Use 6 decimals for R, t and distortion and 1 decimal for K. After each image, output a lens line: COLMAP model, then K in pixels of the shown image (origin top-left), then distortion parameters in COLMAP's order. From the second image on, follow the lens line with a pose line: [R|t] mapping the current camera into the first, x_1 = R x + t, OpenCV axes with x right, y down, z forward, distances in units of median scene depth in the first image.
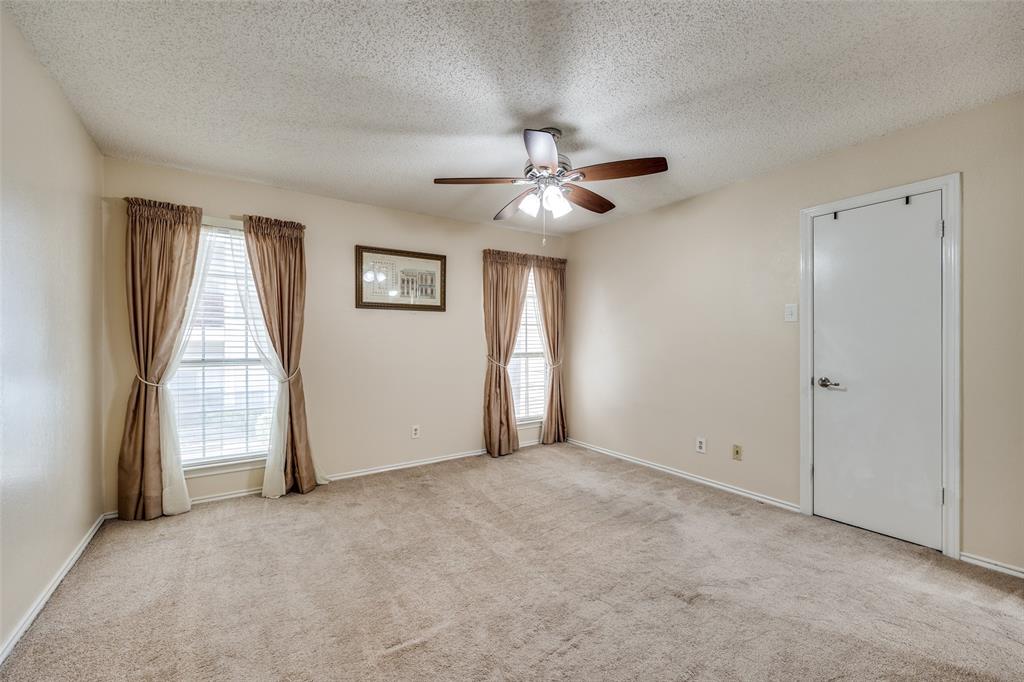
lens RADIAL K [[409.0, 0, 507.9], [0, 409.0, 345.1], [0, 0, 1]] dist [-0.003503, -0.000279]
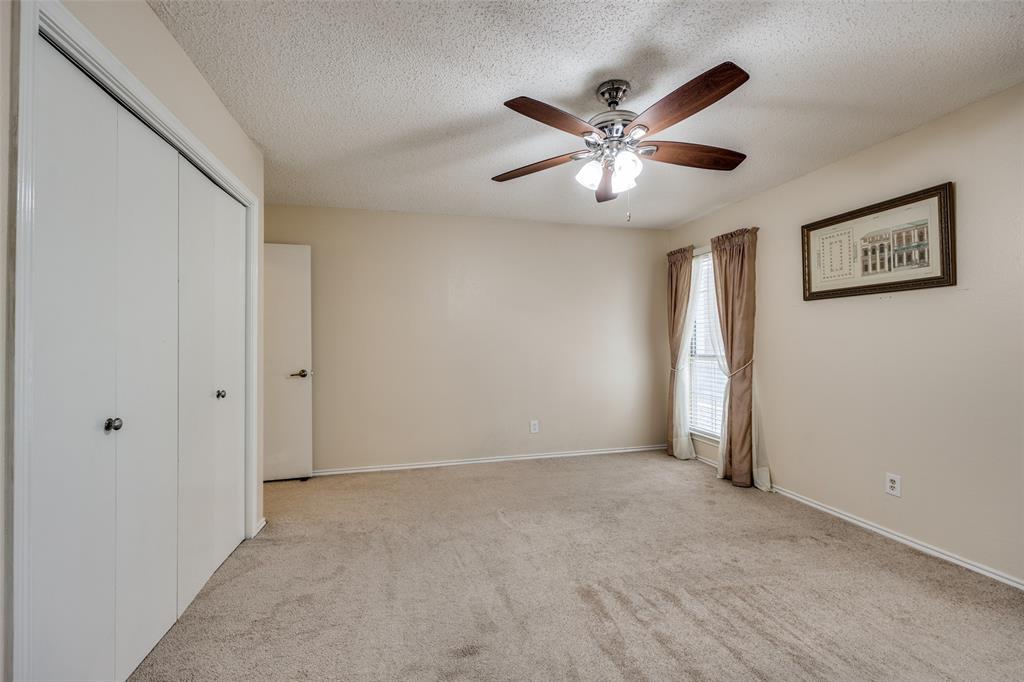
lens RADIAL K [[409.0, 0, 513.0], [0, 409.0, 332.8], [0, 0, 1]] dist [-0.003503, -0.000279]
pose [[-0.317059, -0.020740, -0.948179, 0.646582], [-0.008301, 0.999783, -0.019093, -0.005001], [0.948370, 0.001817, -0.317162, 0.743466]]
